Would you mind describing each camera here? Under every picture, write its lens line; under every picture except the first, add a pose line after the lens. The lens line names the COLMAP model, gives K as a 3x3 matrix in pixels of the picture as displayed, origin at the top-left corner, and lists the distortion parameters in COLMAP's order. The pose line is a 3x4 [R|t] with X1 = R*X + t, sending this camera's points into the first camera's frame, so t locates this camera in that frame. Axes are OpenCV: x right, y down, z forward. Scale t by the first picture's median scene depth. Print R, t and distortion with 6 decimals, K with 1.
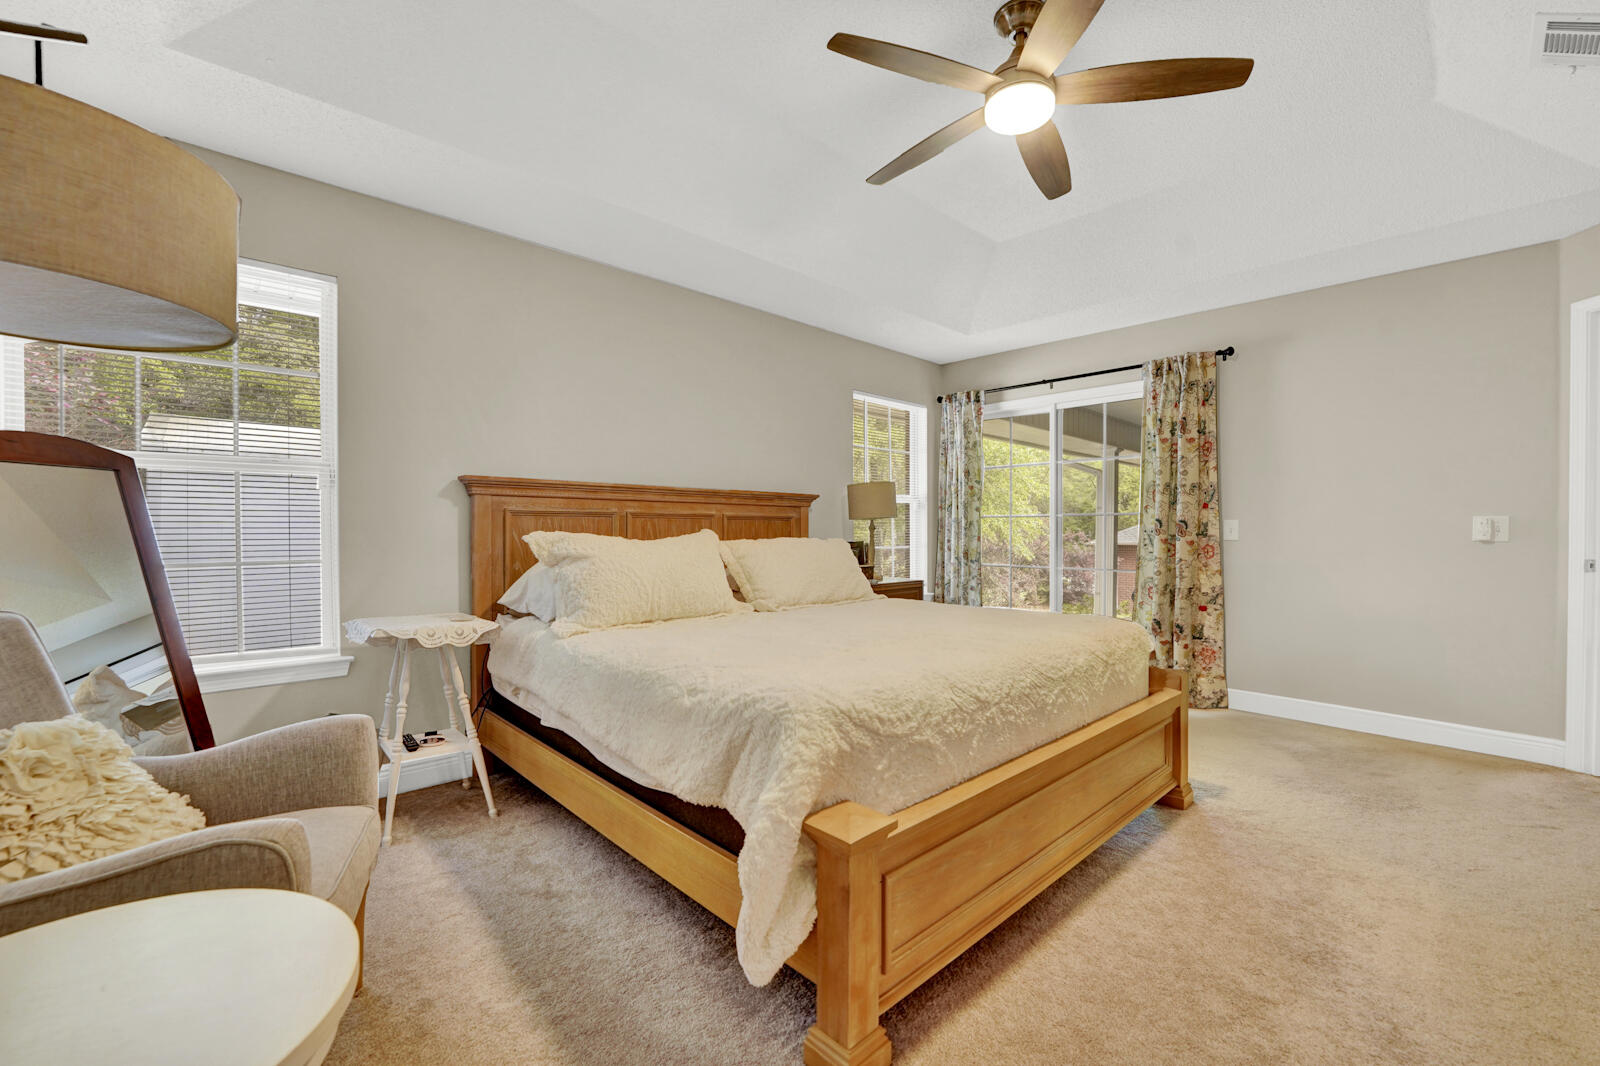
lens RADIAL K [[661.2, 0, 800.0], [0, 661.2, 533.0], [0, 0, 1]] dist [0.000902, 0.000274]
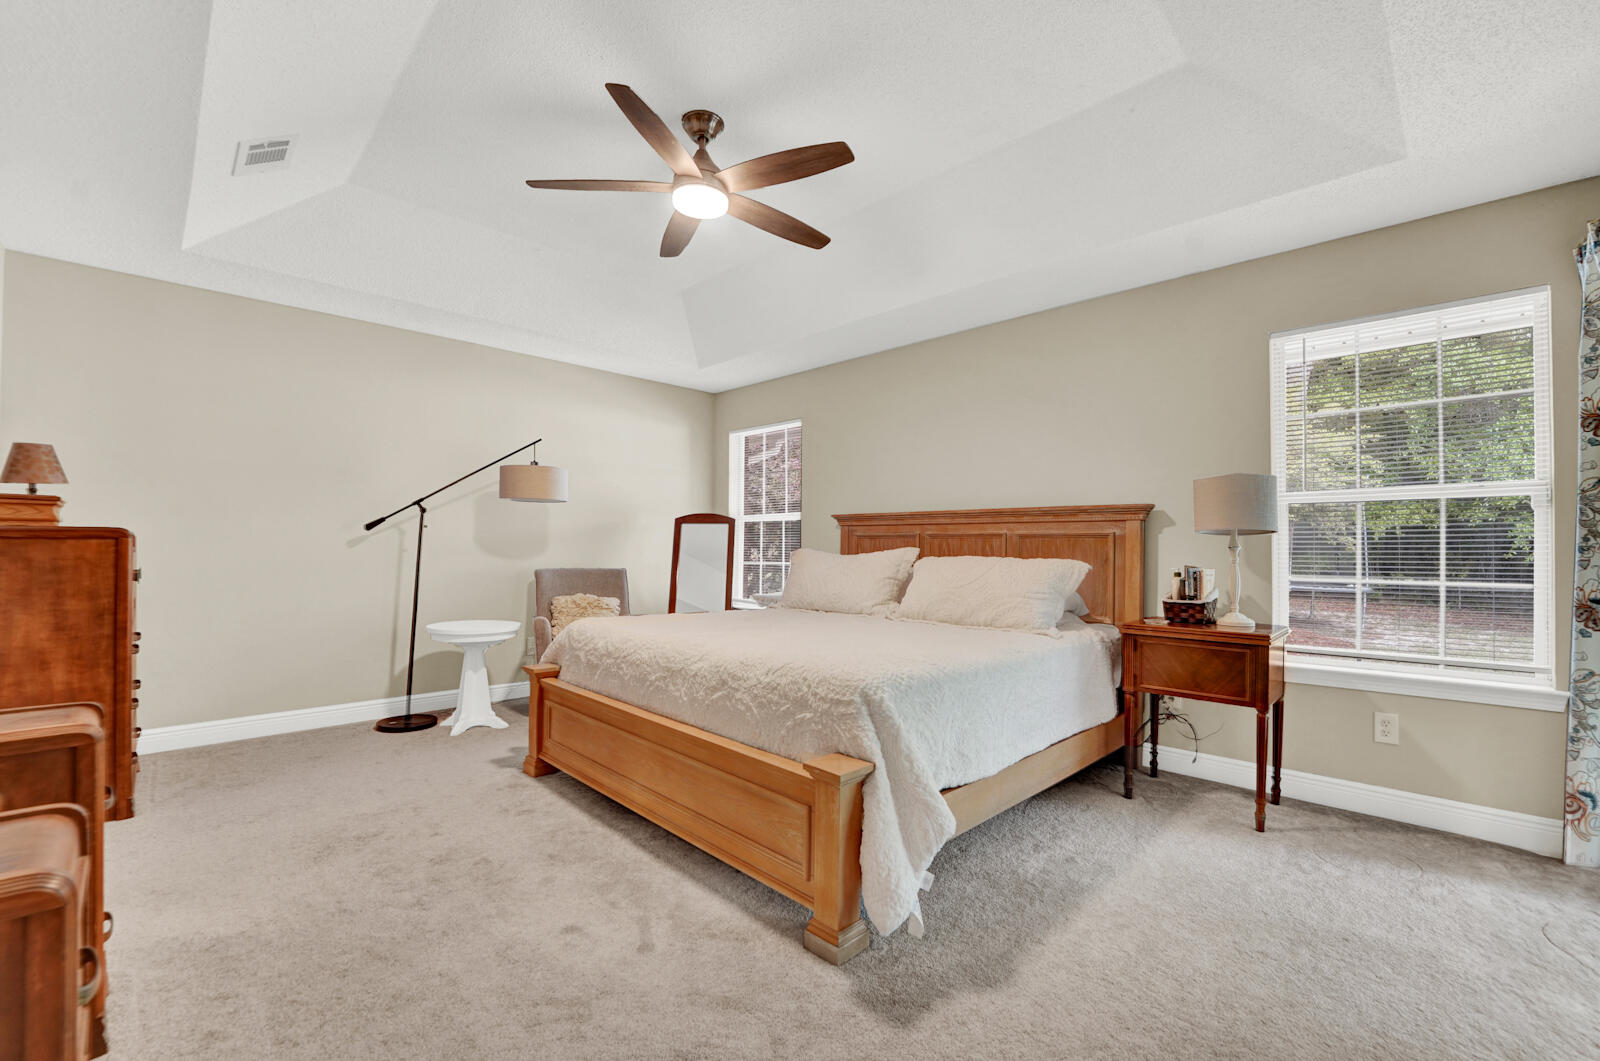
lens RADIAL K [[648.5, 0, 792.8], [0, 648.5, 538.7], [0, 0, 1]] dist [-0.031892, 0.004543]
pose [[0.028292, -0.017017, -0.999455, 0.929324], [-0.015833, 0.999722, -0.017470, 0.002582], [0.999474, 0.016318, 0.028015, 0.705433]]
